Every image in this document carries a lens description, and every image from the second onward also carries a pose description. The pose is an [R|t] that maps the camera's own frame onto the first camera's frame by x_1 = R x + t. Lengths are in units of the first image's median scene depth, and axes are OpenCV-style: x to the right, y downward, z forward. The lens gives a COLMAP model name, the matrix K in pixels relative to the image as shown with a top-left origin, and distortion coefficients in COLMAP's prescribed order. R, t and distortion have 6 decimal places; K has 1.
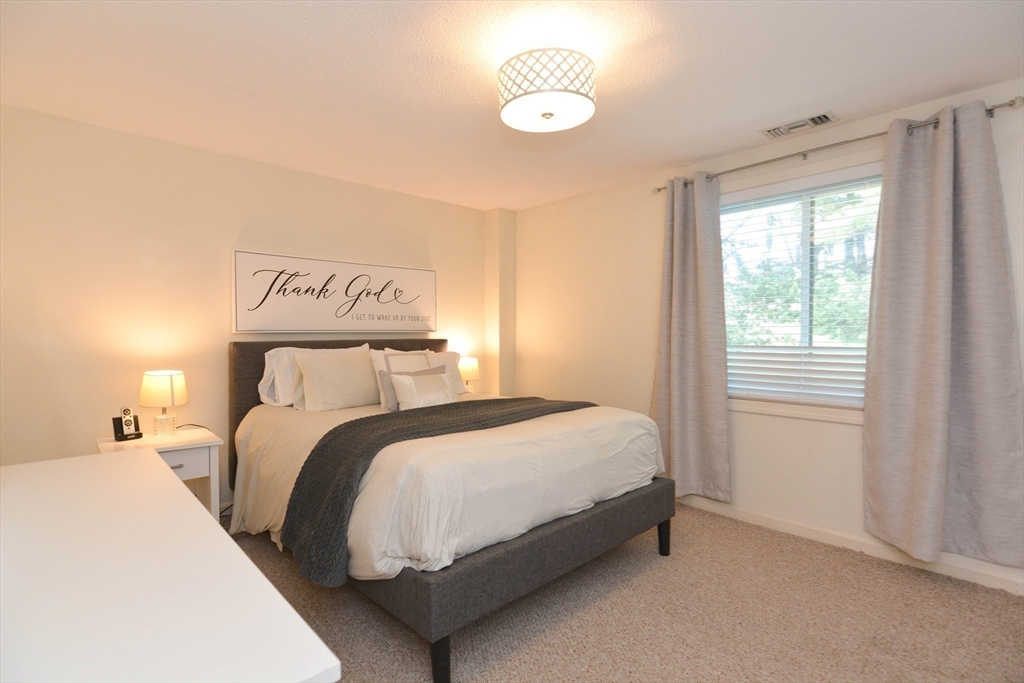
lens RADIAL K [[490.4, 0, 517.9], [0, 490.4, 340.1], [0, 0, 1]] dist [0.018648, -0.011387]
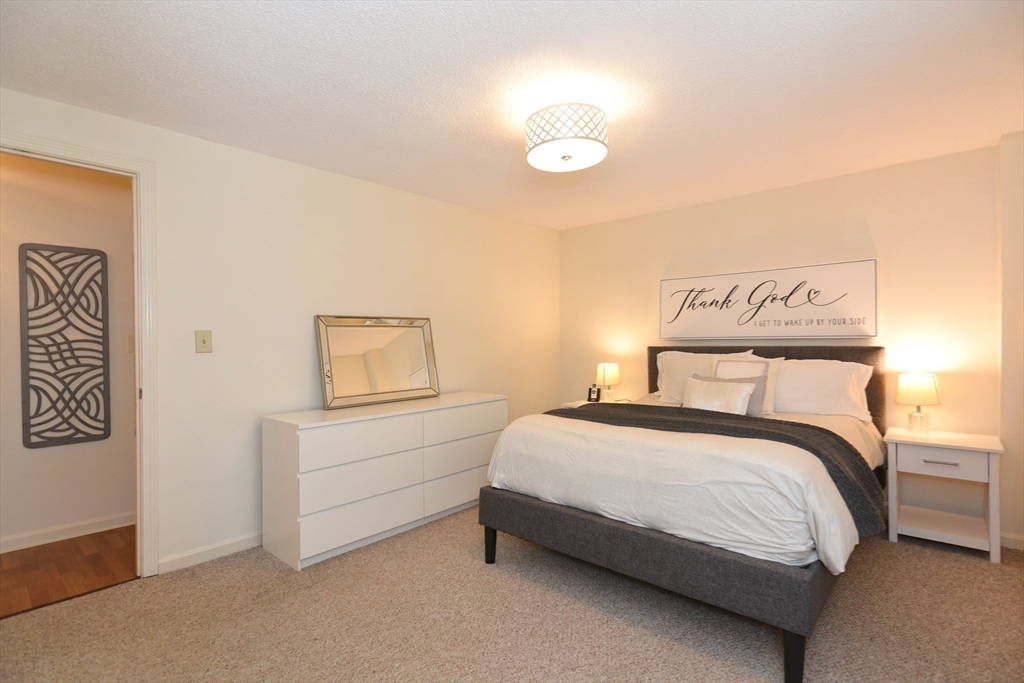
lens RADIAL K [[490.4, 0, 519.5], [0, 490.4, 341.7], [0, 0, 1]] dist [0.018648, -0.011387]
pose [[0.091506, 0.004992, -0.995792, 0.686780], [-0.005273, 0.999976, 0.004528, -0.012203], [0.995791, 0.004837, 0.091530, 0.437371]]
